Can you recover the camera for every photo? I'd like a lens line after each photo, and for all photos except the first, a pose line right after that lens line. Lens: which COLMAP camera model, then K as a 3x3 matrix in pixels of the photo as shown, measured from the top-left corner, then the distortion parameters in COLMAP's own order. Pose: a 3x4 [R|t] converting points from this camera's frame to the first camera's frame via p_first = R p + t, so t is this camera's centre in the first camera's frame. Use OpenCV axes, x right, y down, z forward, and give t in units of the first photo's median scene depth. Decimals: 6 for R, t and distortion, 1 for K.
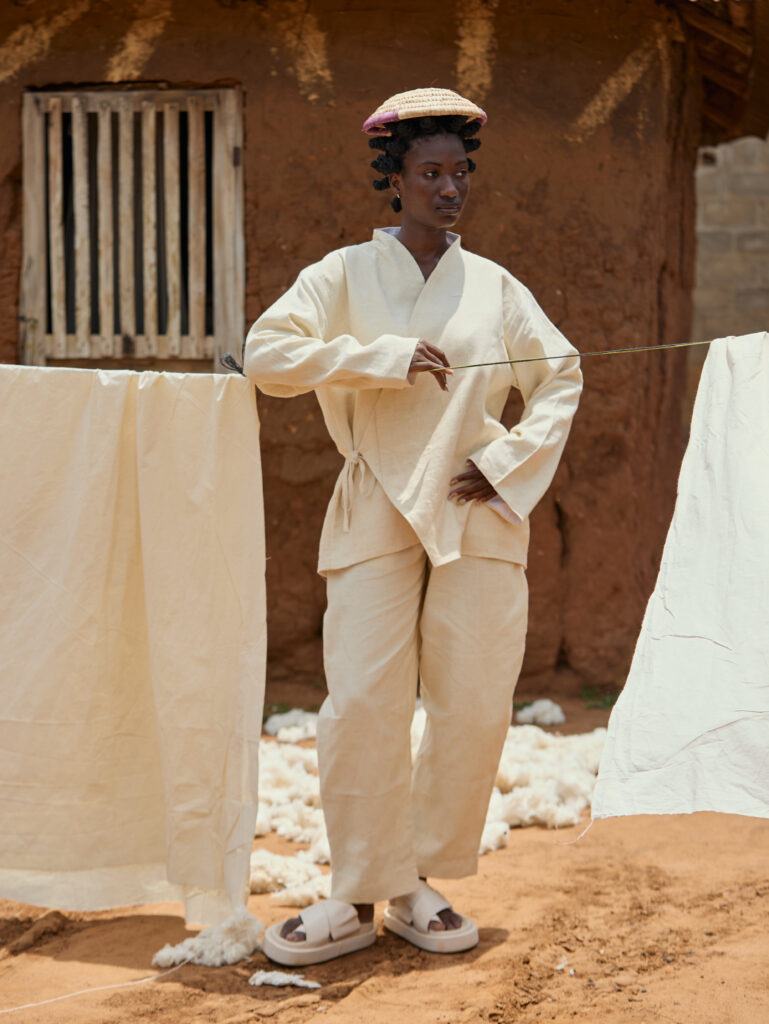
lens RADIAL K [[2229.7, 0, 386.6], [0, 2229.7, 449.2], [0, 0, 1]] dist [-0.014250, 0.000000]
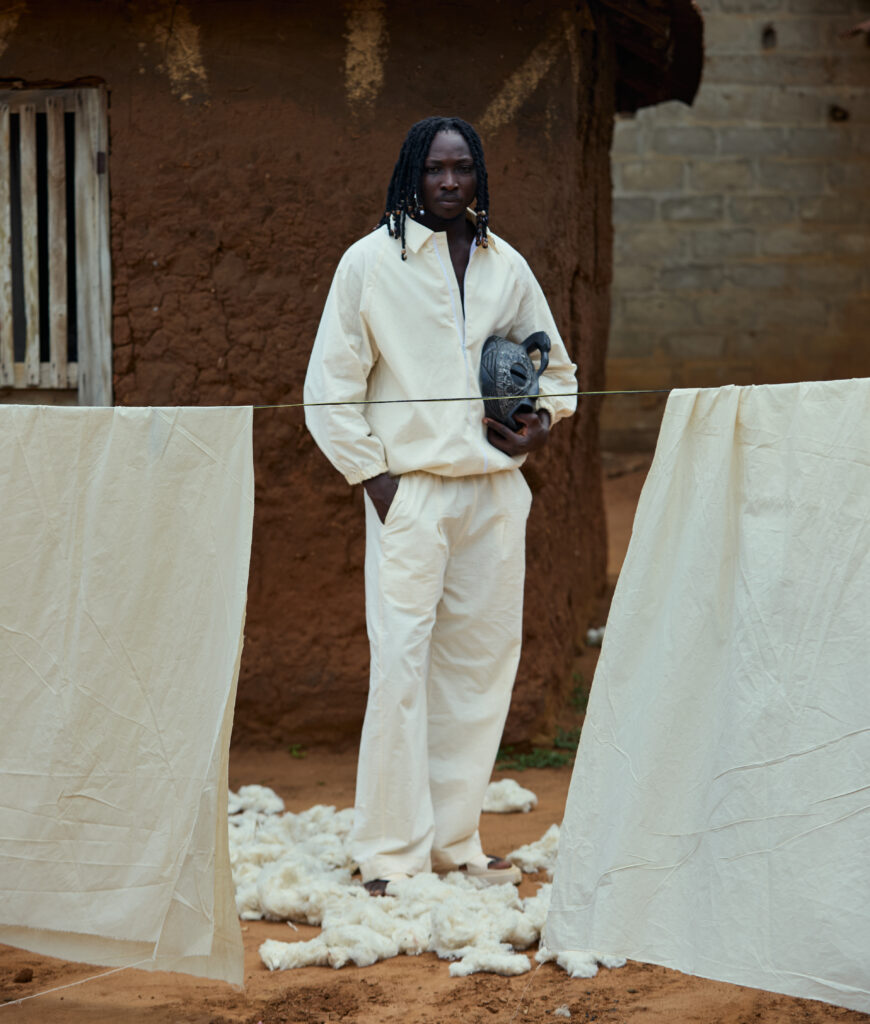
lens RADIAL K [[2817.4, 0, 427.9], [0, 2817.4, 408.6], [0, 0, 1]] dist [-0.202291, 0.000000]
pose [[0.997434, -0.014560, 0.070102, -0.016691], [0.015499, 0.999797, -0.012876, -0.015730], [-0.069900, 0.013929, 0.997457, -0.134818]]
